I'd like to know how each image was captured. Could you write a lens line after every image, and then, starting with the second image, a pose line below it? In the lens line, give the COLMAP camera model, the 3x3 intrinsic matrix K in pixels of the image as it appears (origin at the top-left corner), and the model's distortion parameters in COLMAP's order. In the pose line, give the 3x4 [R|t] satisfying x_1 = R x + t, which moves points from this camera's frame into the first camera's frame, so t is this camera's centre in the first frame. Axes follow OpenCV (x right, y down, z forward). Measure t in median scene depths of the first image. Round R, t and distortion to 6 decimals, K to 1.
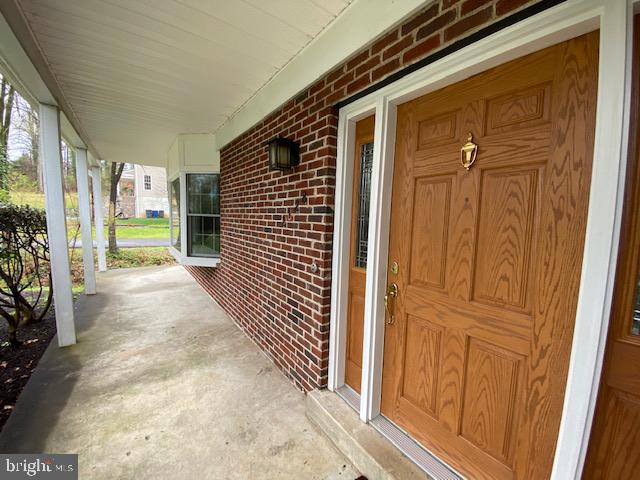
lens RADIAL K [[258.3, 0, 320.0], [0, 258.3, 240.0], [0, 0, 1]] dist [0.044426, -0.031302]
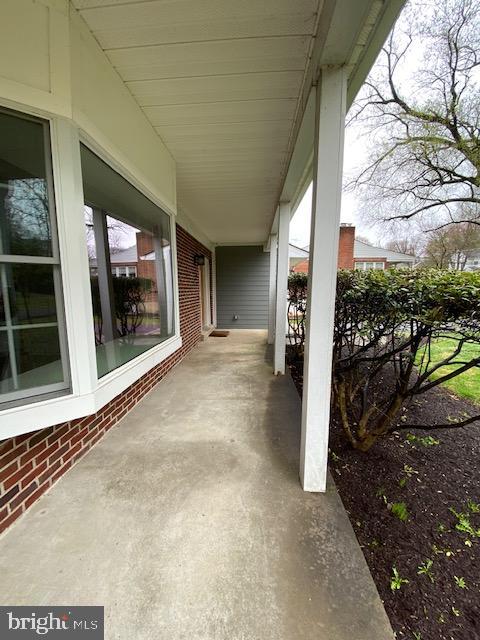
lens RADIAL K [[258.3, 0, 235.4], [0, 258.3, 319.2], [0, 0, 1]] dist [0.044426, -0.031302]
pose [[-0.767198, -0.110802, 0.631768, -1.337922], [0.024589, 0.979161, 0.201589, -0.144443], [-0.640939, 0.170194, -0.748486, 1.754301]]
